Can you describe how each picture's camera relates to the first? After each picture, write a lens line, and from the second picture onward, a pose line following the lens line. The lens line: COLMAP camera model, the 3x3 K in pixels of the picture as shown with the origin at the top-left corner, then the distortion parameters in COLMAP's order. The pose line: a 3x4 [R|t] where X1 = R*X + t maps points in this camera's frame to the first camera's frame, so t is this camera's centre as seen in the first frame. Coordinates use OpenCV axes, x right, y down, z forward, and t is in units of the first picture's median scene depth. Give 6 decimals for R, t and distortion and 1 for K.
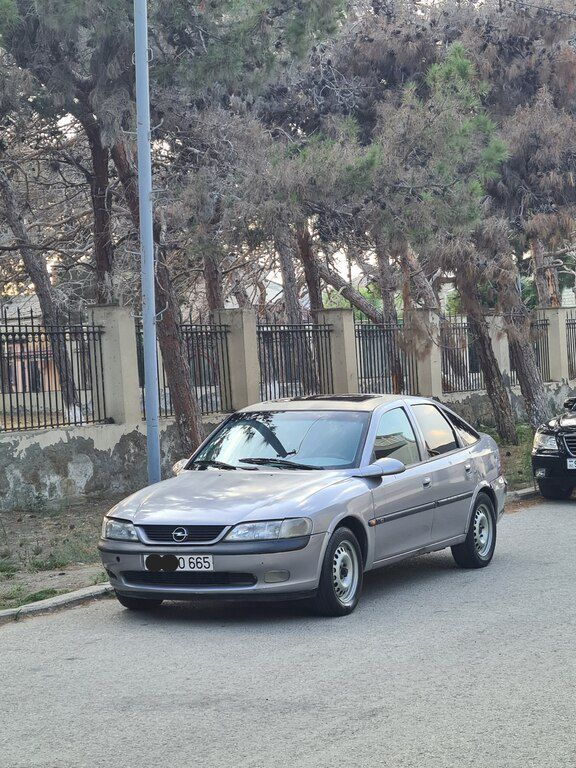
lens RADIAL K [[1508.8, 0, 288.0], [0, 1508.8, 384.0], [0, 0, 1]] dist [0.021504, 0.053987]
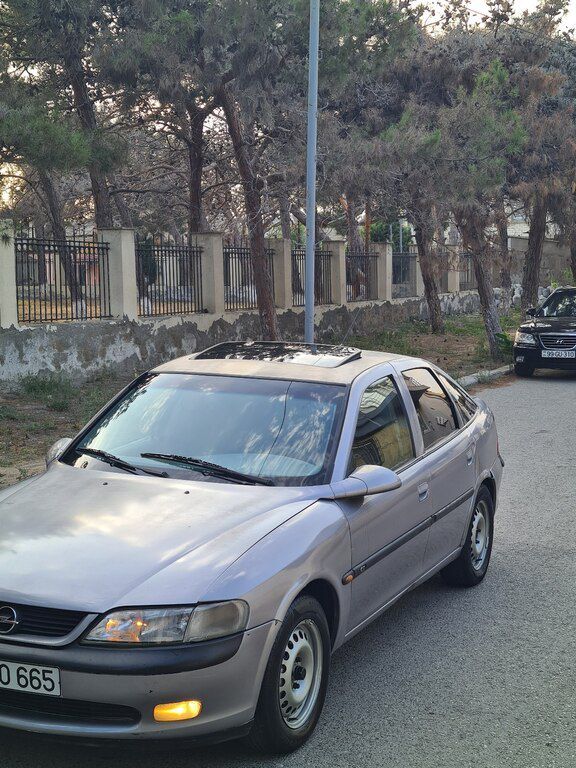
lens RADIAL K [[1109.7, 0, 288.0], [0, 1109.7, 384.0], [0, 0, 1]] dist [0.048244, -0.012231]
pose [[0.998084, 0.045666, 0.041746, 0.009451], [-0.048865, 0.995665, 0.079142, -0.021520], [-0.037951, -0.081030, 0.995989, 0.577898]]
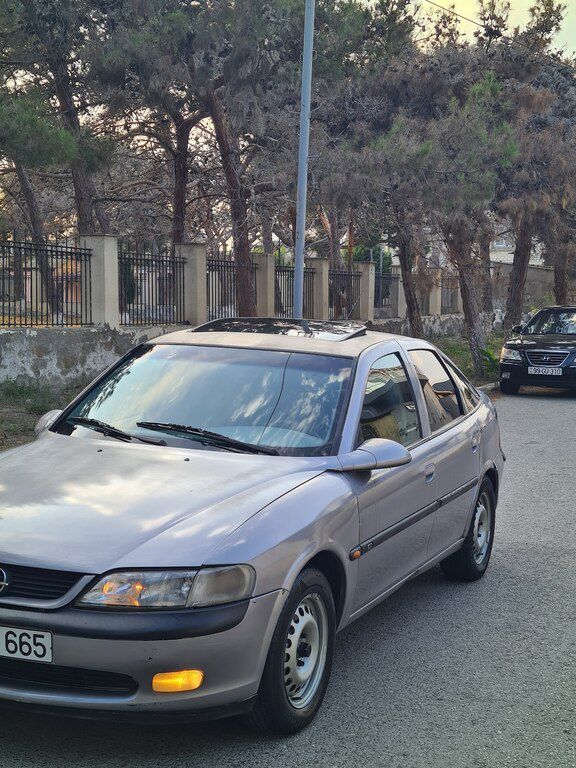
lens RADIAL K [[1119.4, 0, 288.0], [0, 1119.4, 384.0], [0, 0, 1]] dist [0.035060, 0.080464]
pose [[0.995859, 0.068635, 0.059615, -0.000022], [-0.072218, 0.995571, 0.060187, 0.003327], [-0.055220, -0.064243, 0.996405, 0.597466]]
